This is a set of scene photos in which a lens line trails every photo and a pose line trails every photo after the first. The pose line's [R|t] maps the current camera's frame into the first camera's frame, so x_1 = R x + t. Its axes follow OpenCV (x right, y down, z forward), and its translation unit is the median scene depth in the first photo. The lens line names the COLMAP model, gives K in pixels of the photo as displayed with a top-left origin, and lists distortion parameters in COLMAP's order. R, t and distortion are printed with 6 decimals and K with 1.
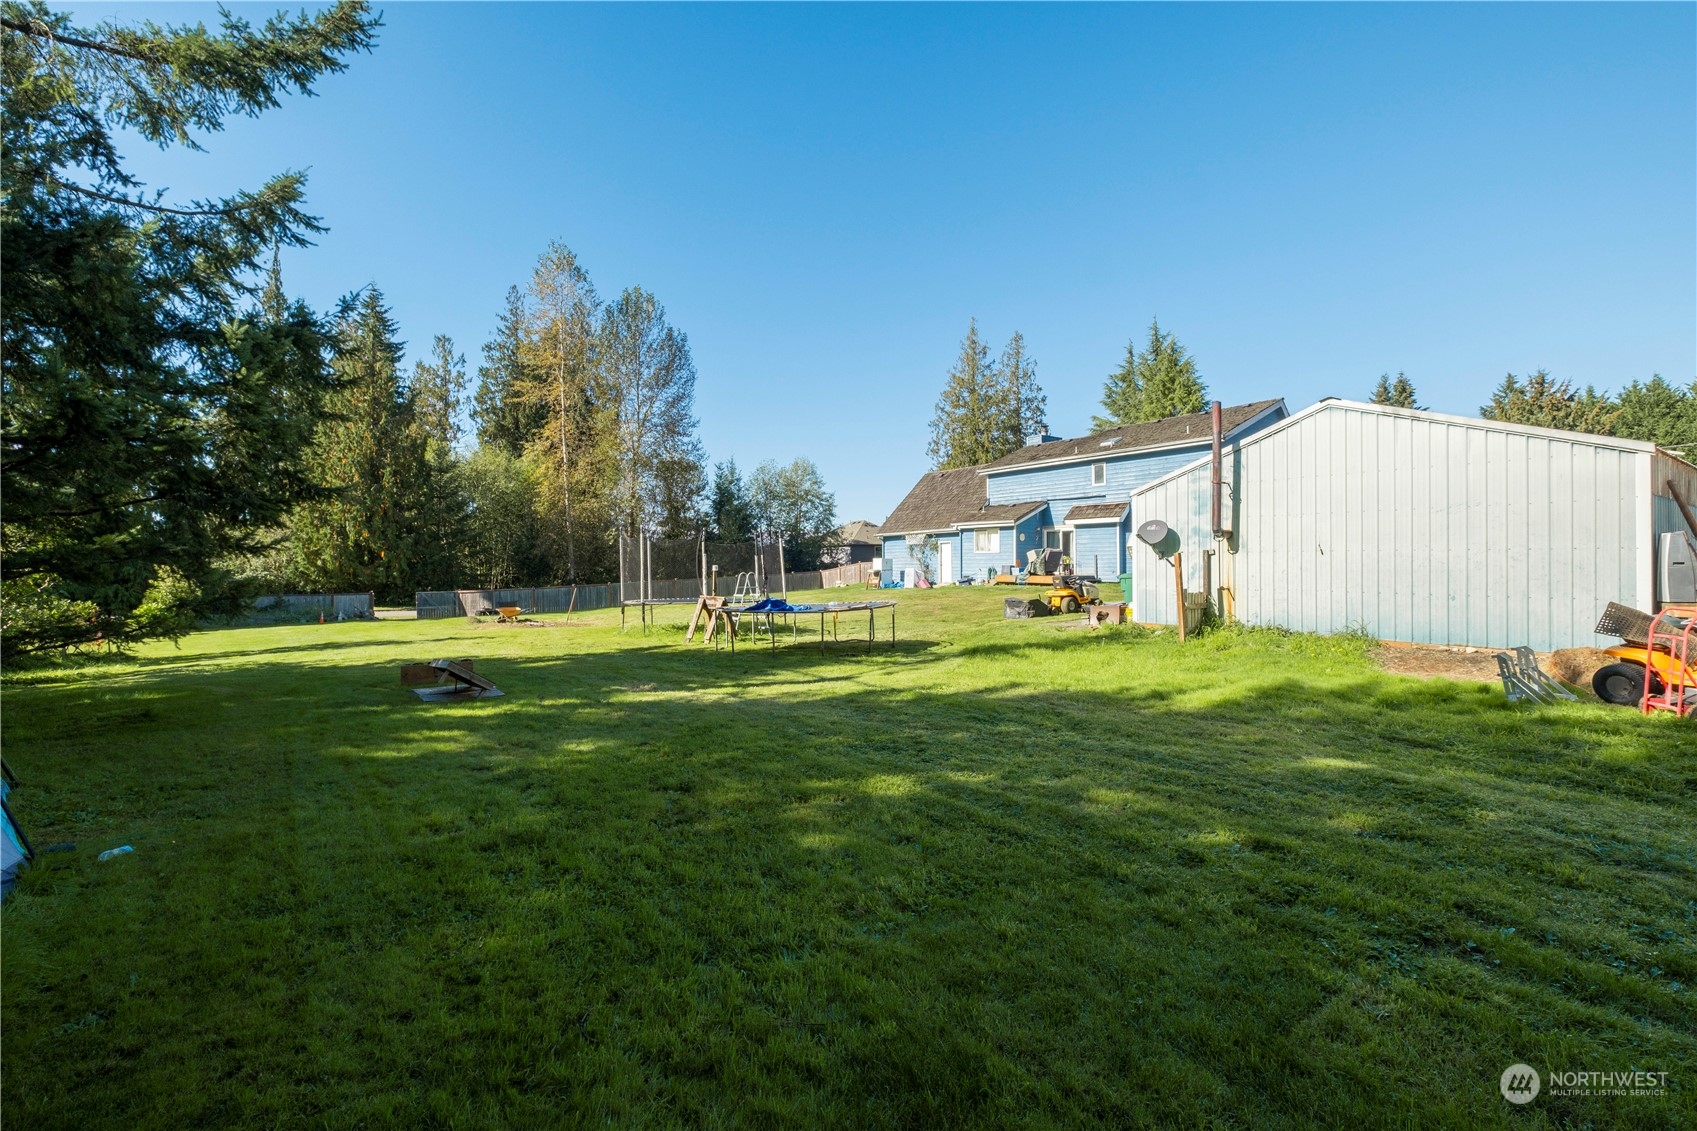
lens RADIAL K [[739.9, 0, 840.2], [0, 739.9, 558.3], [0, 0, 1]] dist [-0.004978, 0.001221]
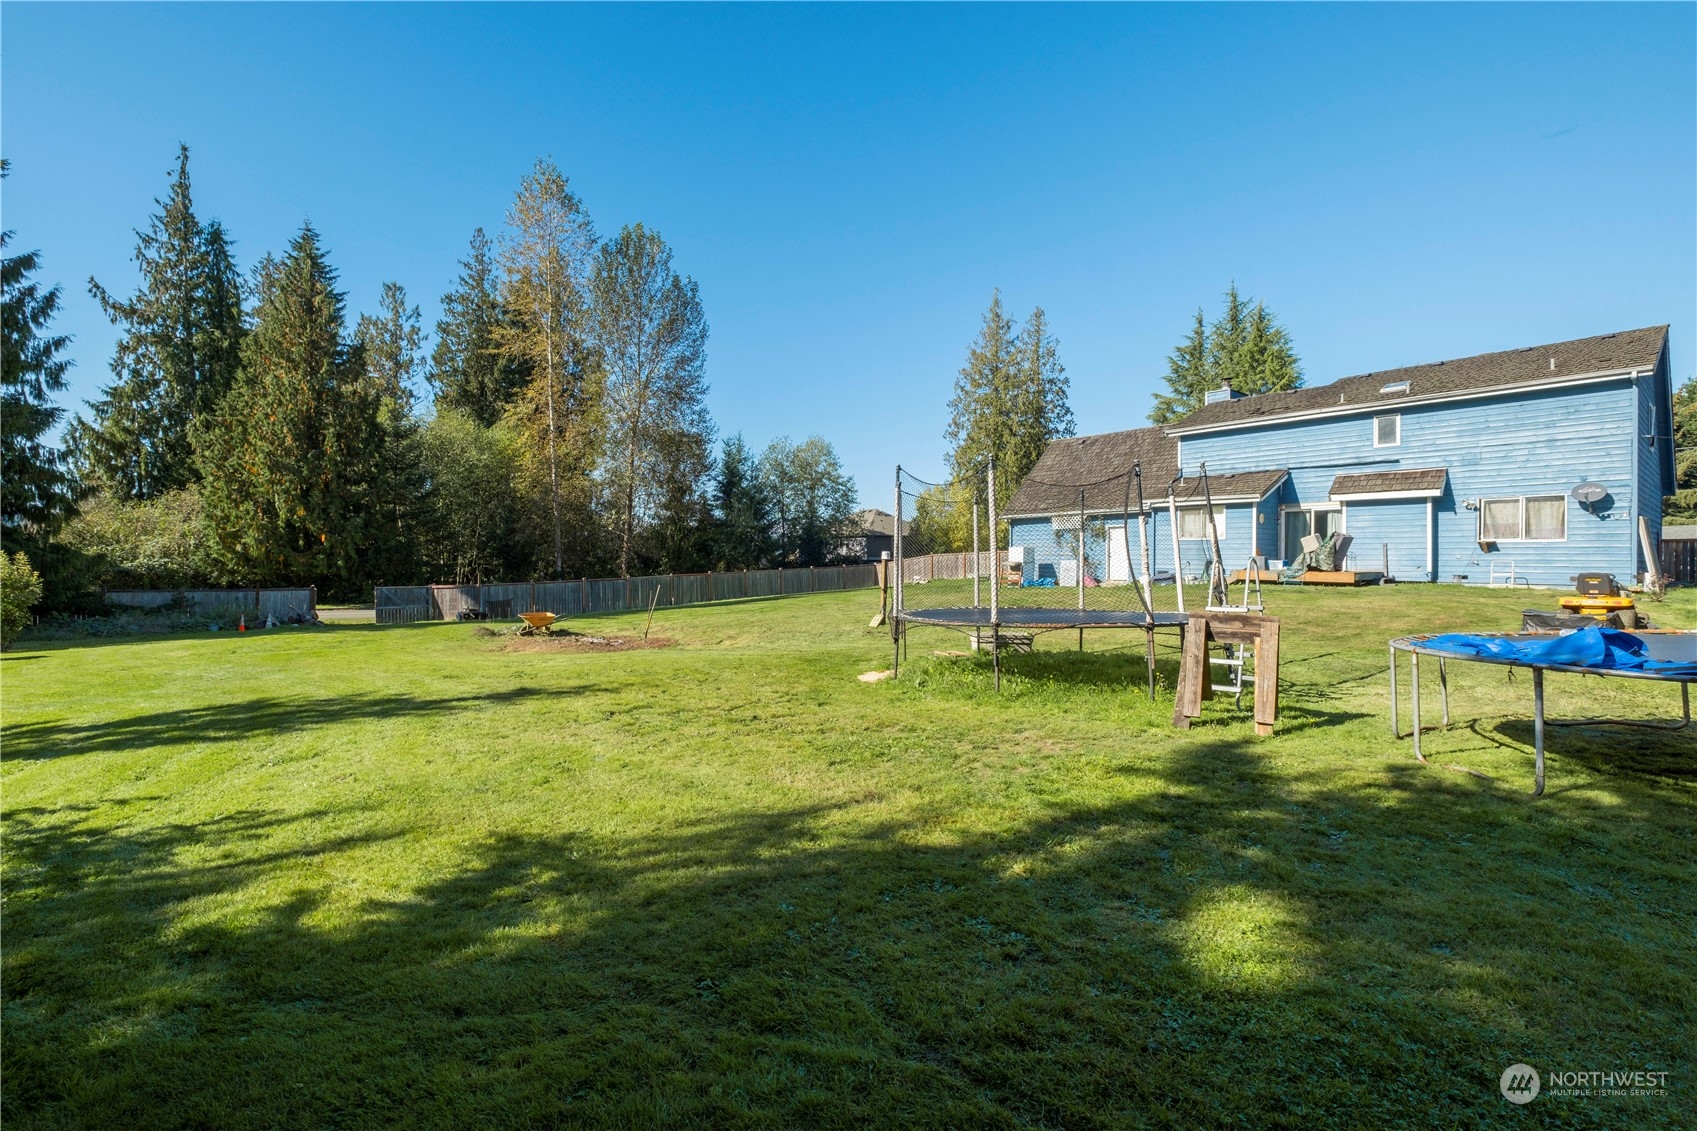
lens RADIAL K [[739.9, 0, 840.4], [0, 739.9, 559.2], [0, 0, 1]] dist [-0.004978, 0.001221]
pose [[0.997542, 0.009410, 0.069439, -0.105674], [-0.009958, 0.999922, 0.007563, 0.004985], [-0.069363, -0.008236, 0.997558, 0.150262]]
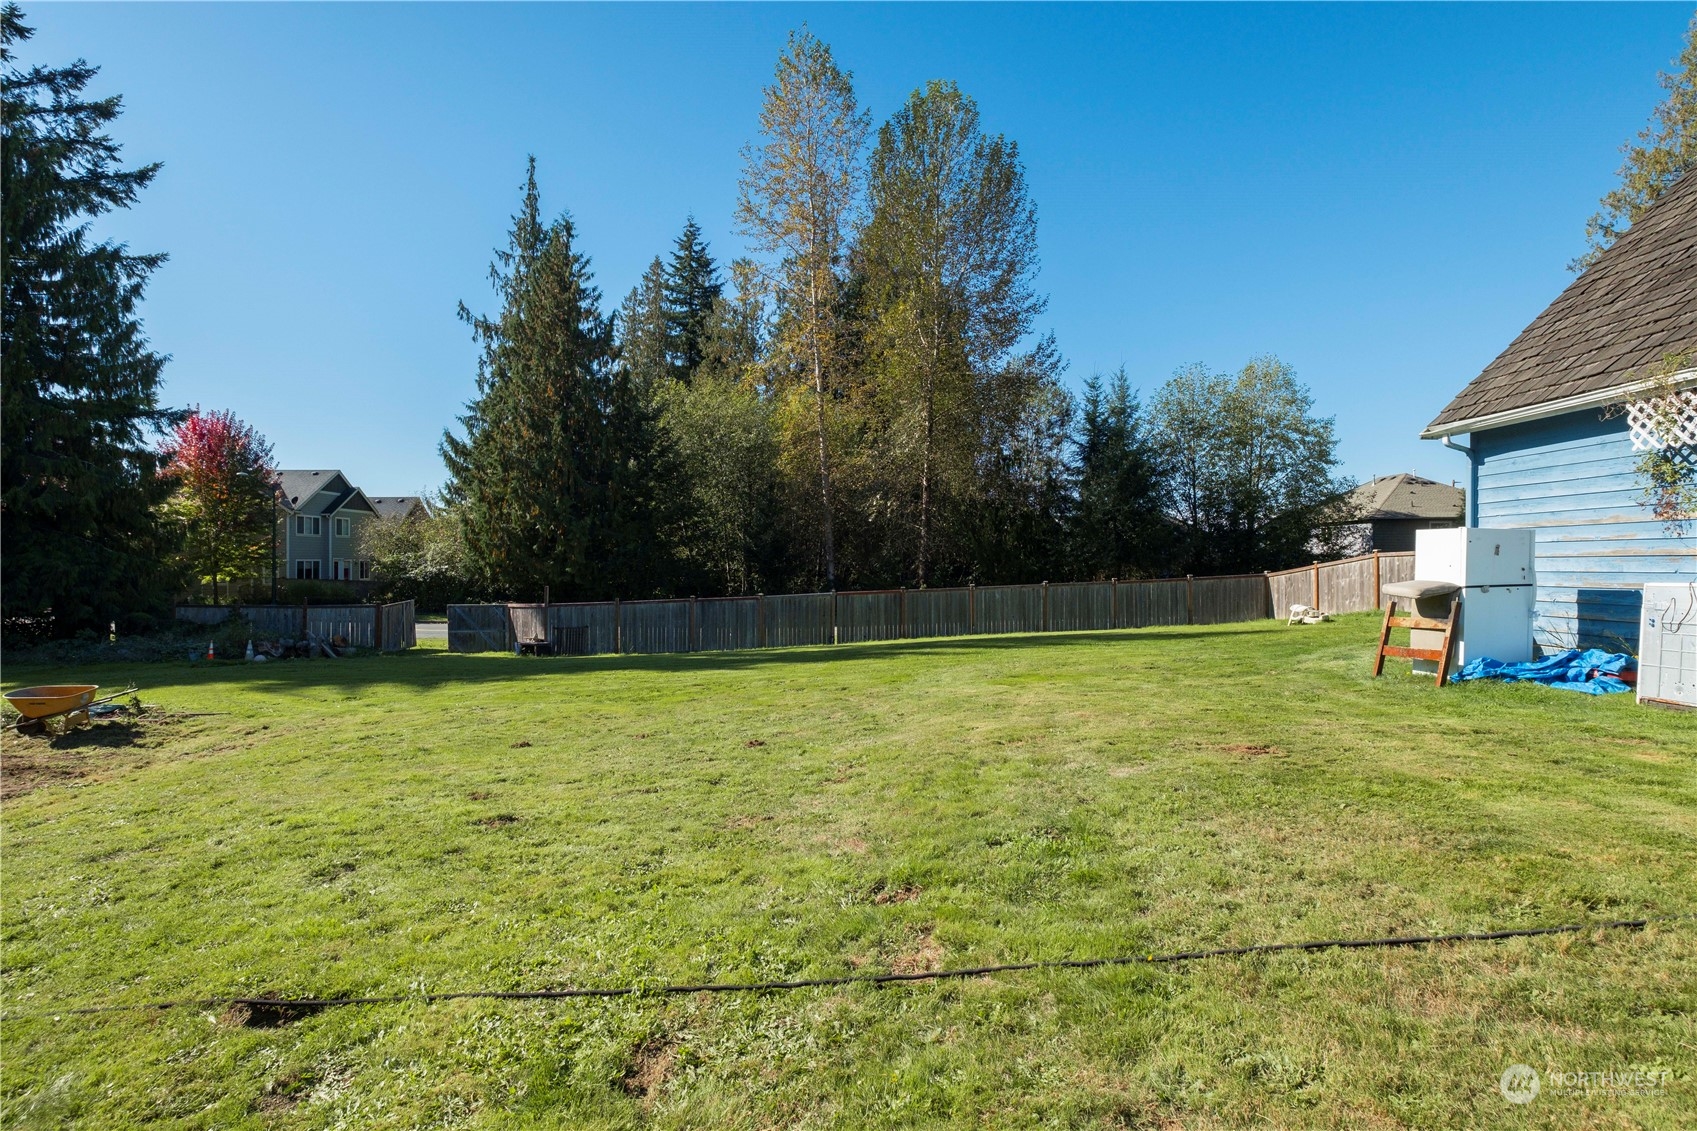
lens RADIAL K [[831.3, 0, 838.8], [0, 831.3, 561.5], [0, 0, 1]] dist [0.001968, -0.000195]
pose [[0.841645, 0.004970, -0.540009, 0.019935], [0.002695, 0.999907, 0.013403, 0.003260], [0.540025, -0.012736, 0.841553, 0.417674]]
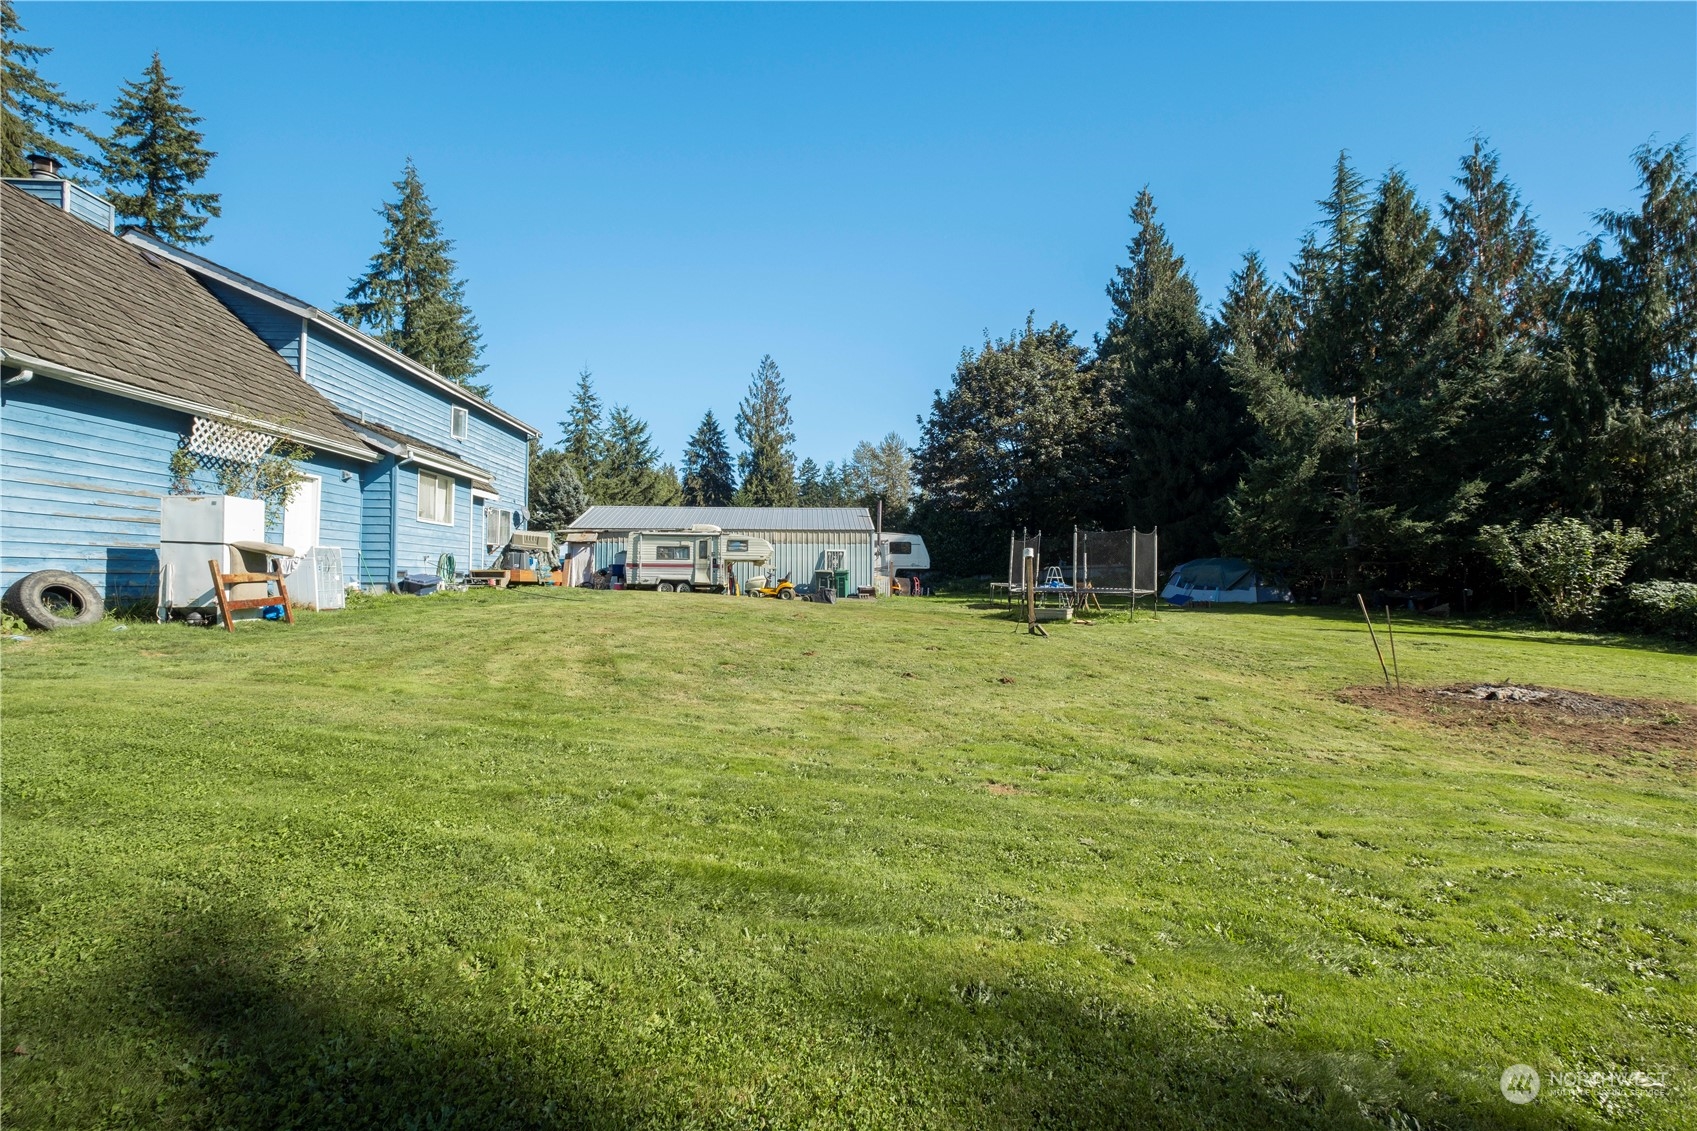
lens RADIAL K [[739.9, 0, 844.2], [0, 739.9, 556.5], [0, 0, 1]] dist [-0.004978, 0.001221]
pose [[-0.842352, 0.018389, 0.538613, -0.144826], [-0.005272, 0.999089, -0.042355, 0.016748], [-0.538901, -0.038517, -0.841488, 0.640107]]
